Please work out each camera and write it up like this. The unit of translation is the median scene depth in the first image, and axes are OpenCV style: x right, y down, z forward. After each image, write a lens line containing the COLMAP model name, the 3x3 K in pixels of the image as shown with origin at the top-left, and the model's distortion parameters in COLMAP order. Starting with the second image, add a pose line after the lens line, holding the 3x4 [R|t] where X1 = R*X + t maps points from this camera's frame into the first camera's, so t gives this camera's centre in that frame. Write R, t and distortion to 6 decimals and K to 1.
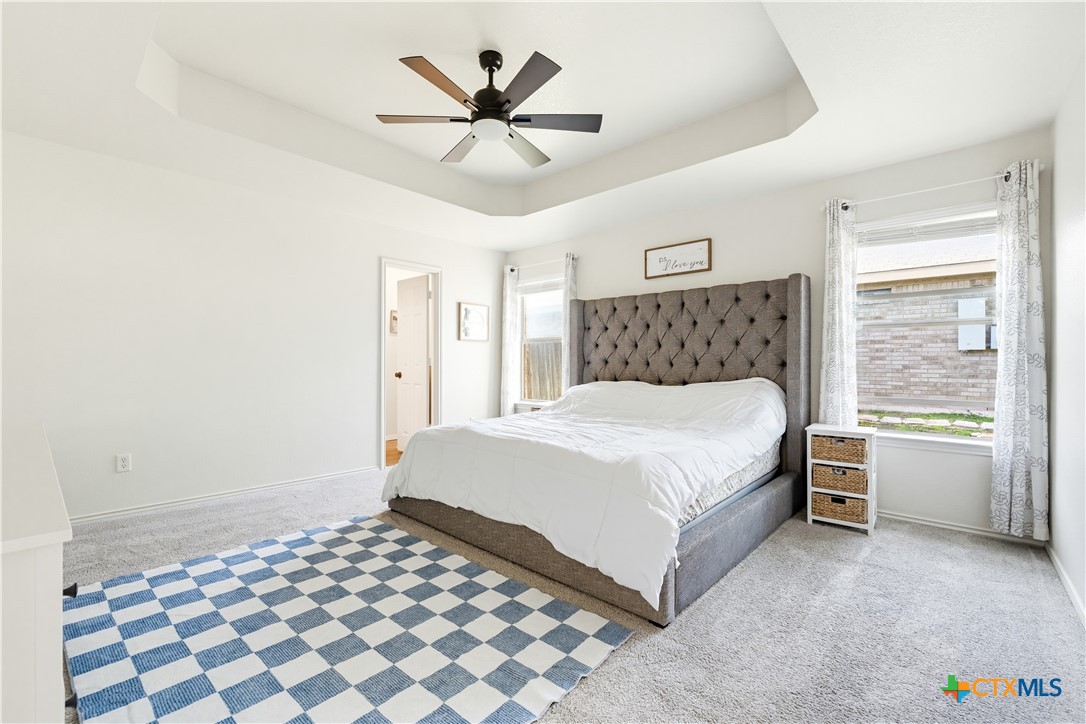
lens RADIAL K [[453.6, 0, 536.4], [0, 453.6, 363.0], [0, 0, 1]] dist [-0.008041, -0.000025]
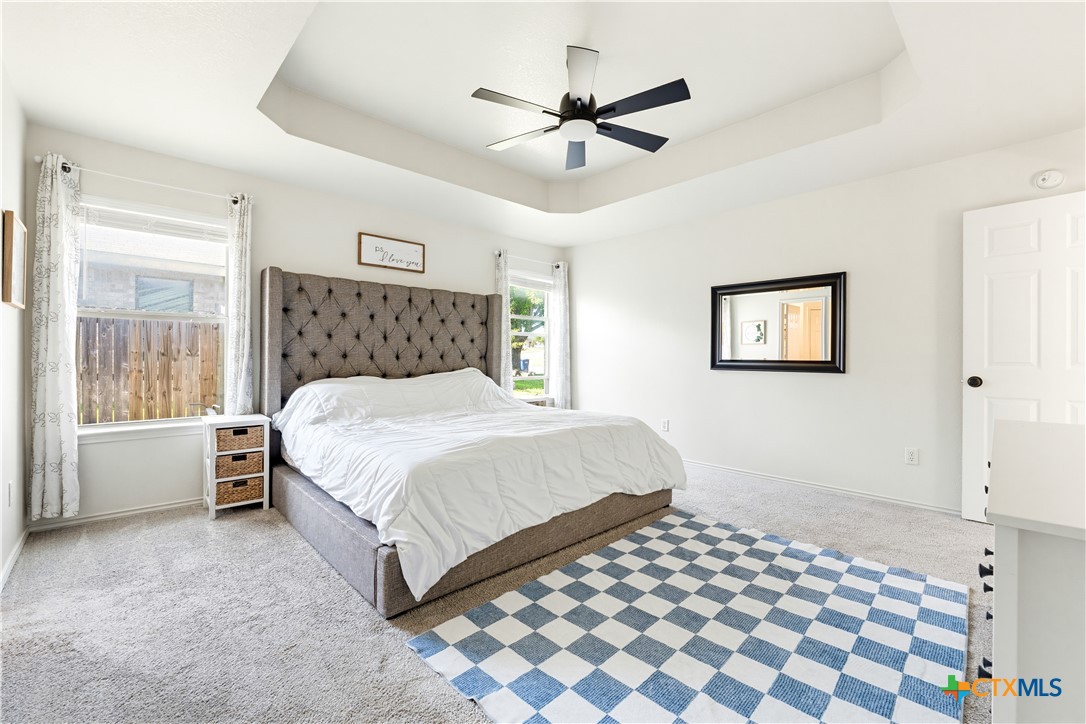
lens RADIAL K [[453.6, 0, 535.5], [0, 453.6, 356.2], [0, 0, 1]] dist [-0.008041, -0.000025]
pose [[0.075200, -0.003208, 0.997163, -0.703544], [-0.005131, 0.999980, 0.003604, -0.005175], [-0.997155, -0.005387, 0.075182, 0.632165]]
